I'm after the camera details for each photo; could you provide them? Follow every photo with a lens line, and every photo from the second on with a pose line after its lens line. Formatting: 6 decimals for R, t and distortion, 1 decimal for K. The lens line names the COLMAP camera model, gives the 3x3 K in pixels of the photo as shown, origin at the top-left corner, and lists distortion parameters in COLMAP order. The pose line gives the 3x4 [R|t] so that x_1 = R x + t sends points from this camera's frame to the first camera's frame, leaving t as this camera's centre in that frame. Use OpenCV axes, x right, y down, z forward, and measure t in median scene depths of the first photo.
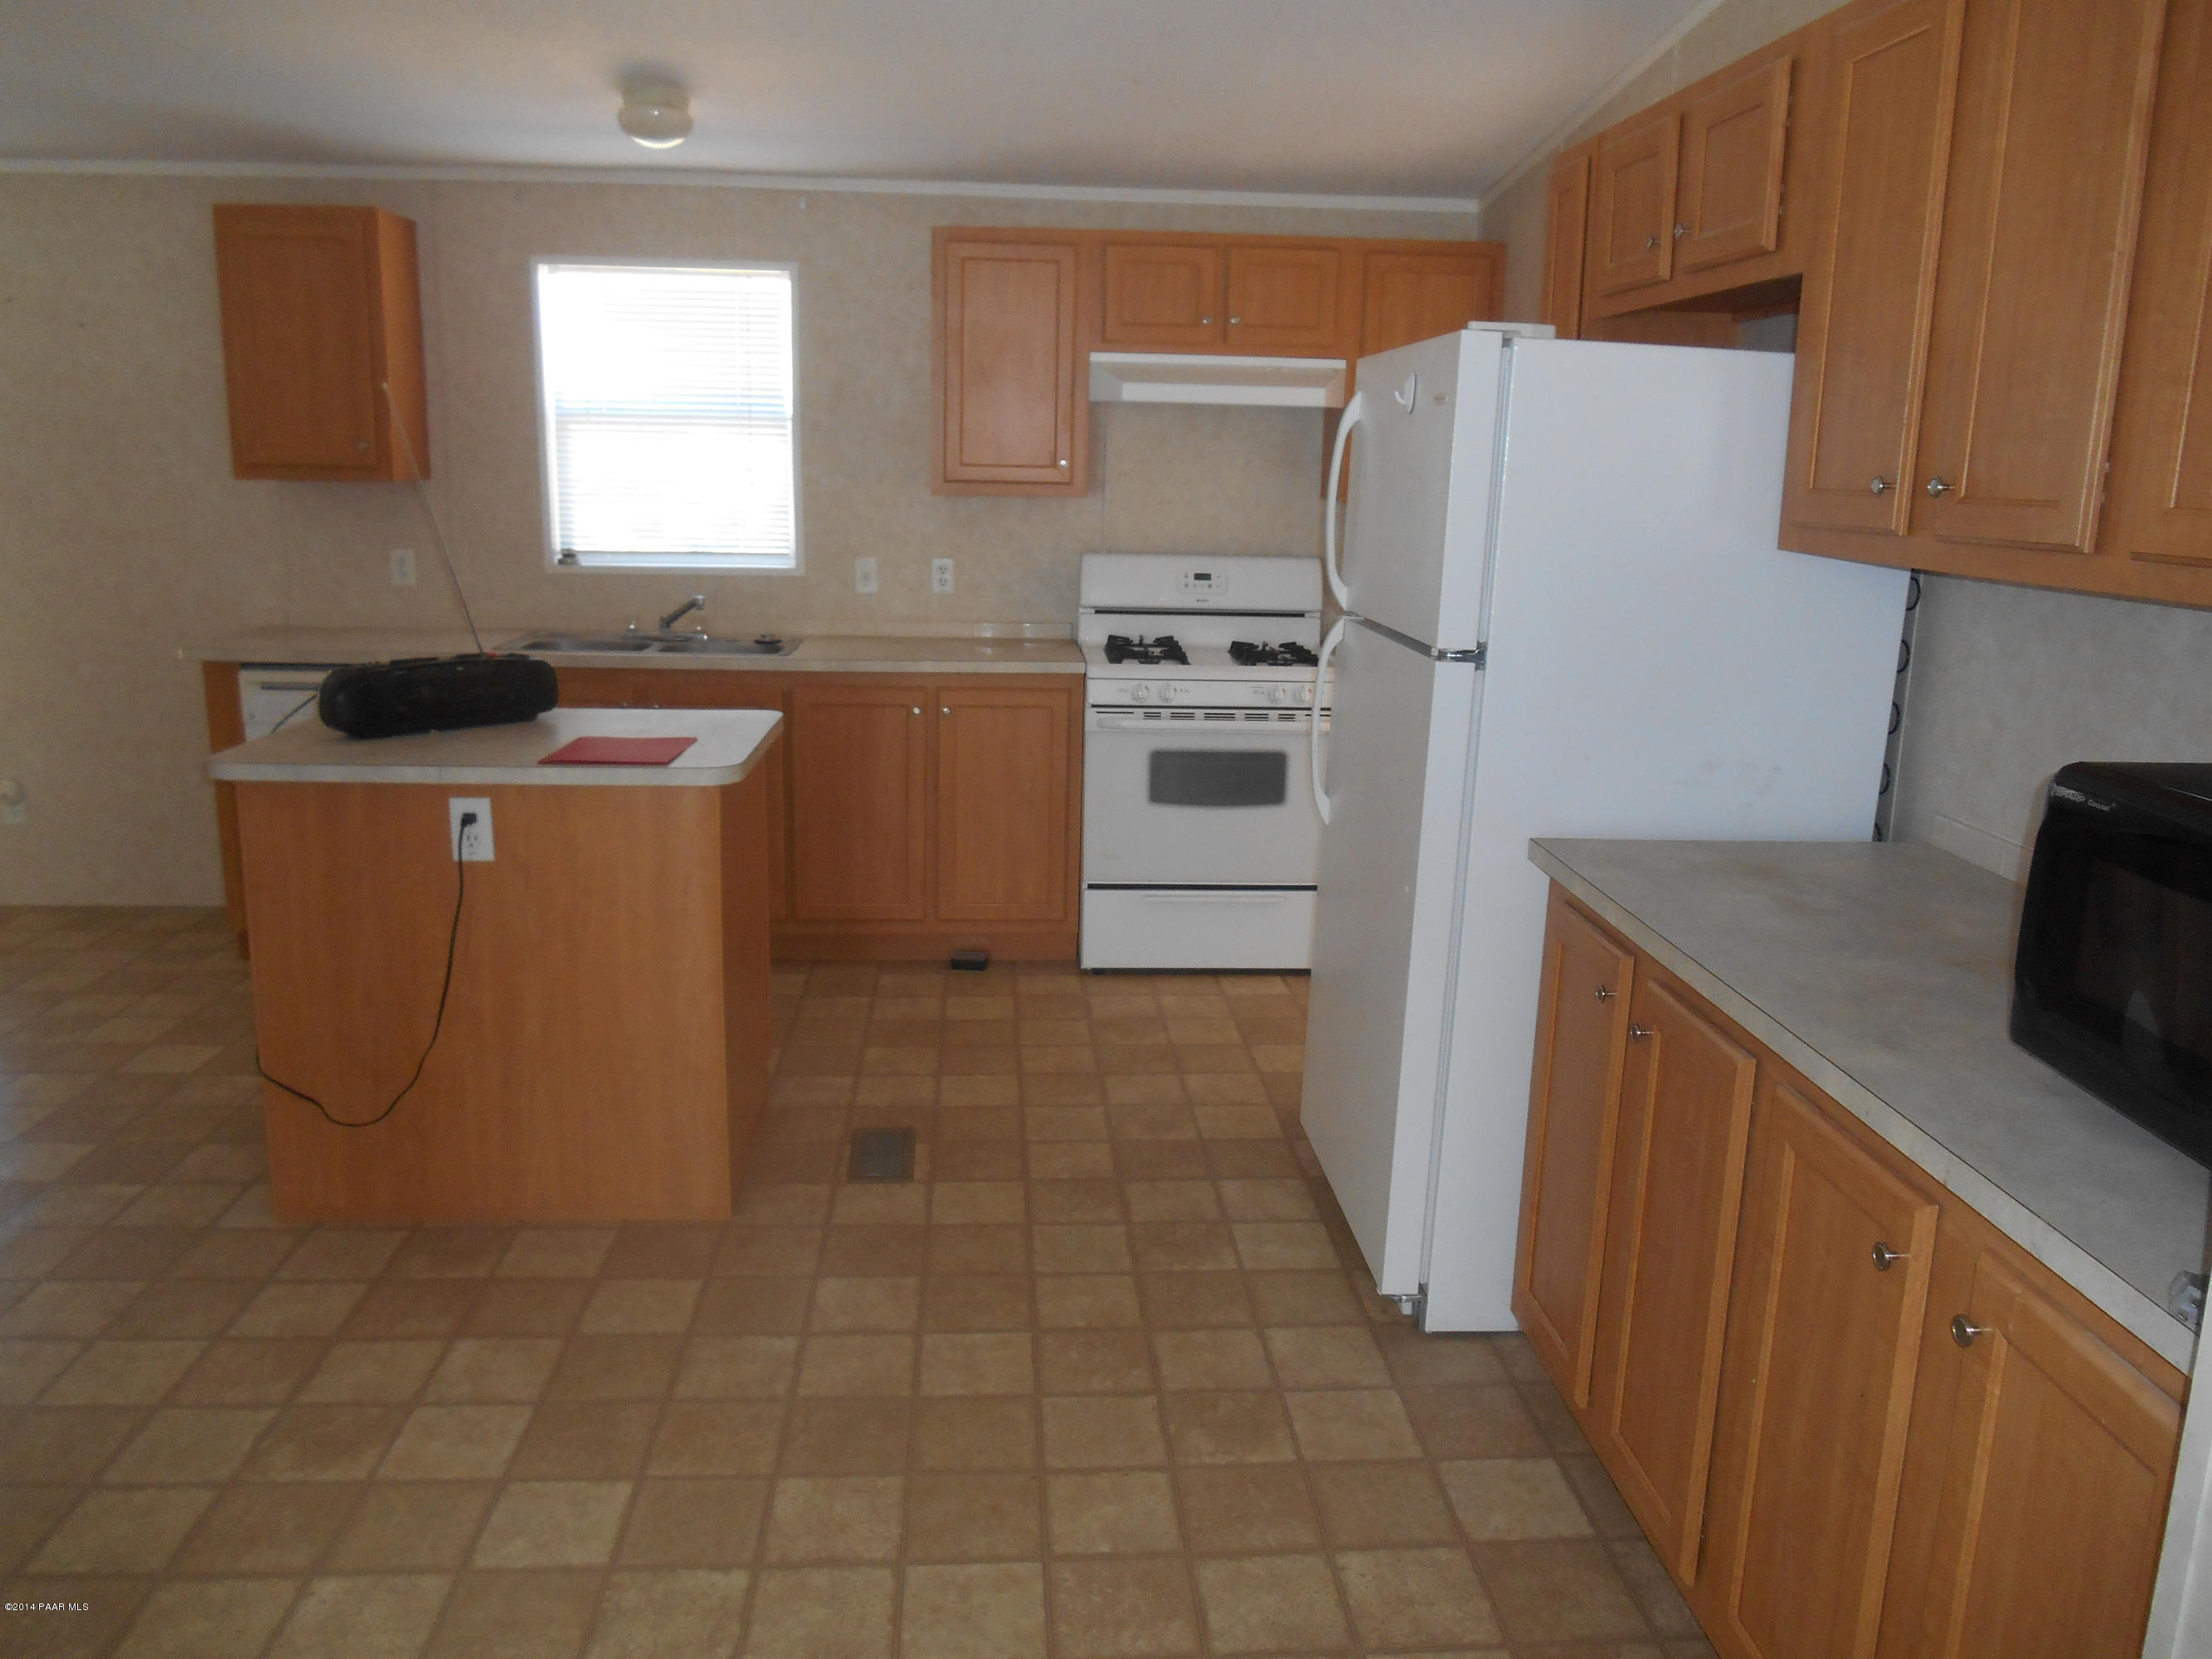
lens RADIAL K [[1668.1, 0, 1107.2], [0, 1668.1, 801.7], [0, 0, 1]] dist [-0.032761, 0.000226]
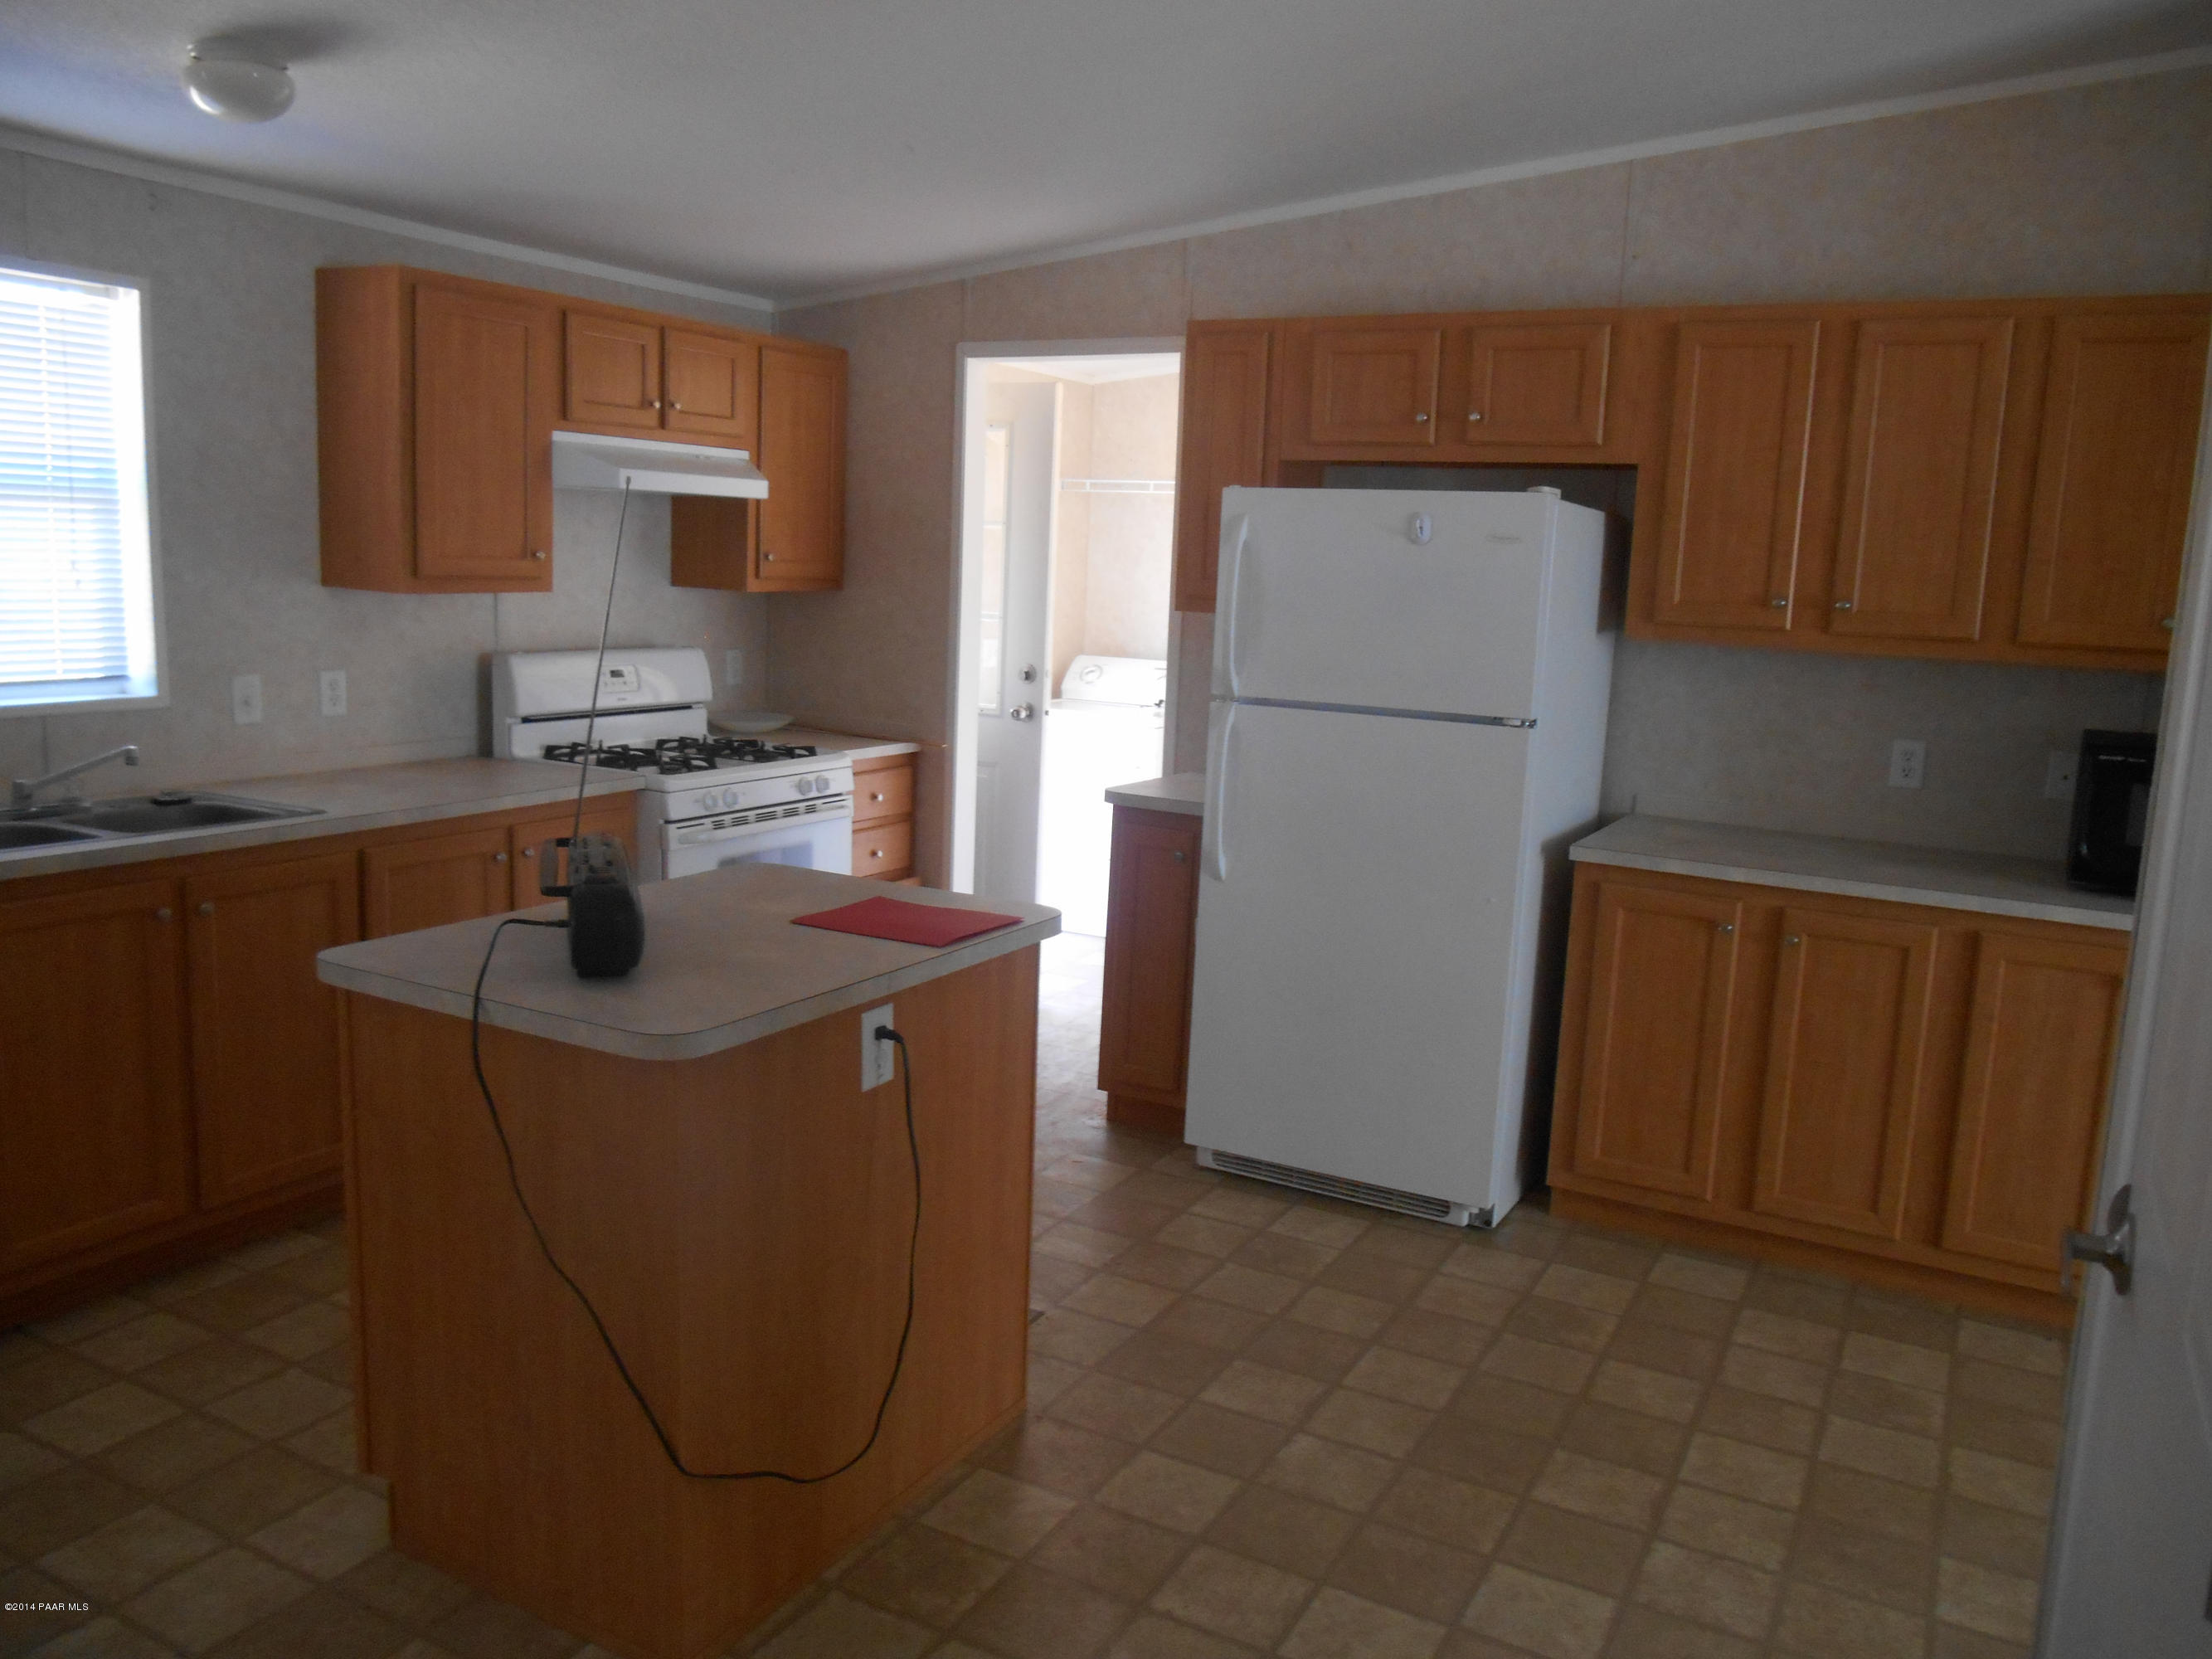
lens RADIAL K [[1658.6, 0, 1106.0], [0, 1658.6, 829.5], [0, 0, 1]] dist [-0.035369, -0.000309]
pose [[0.541821, -0.137754, 0.829128, -0.881303], [0.143785, 0.987127, 0.070043, -0.115887], [-0.828104, 0.081265, 0.554653, 0.419062]]
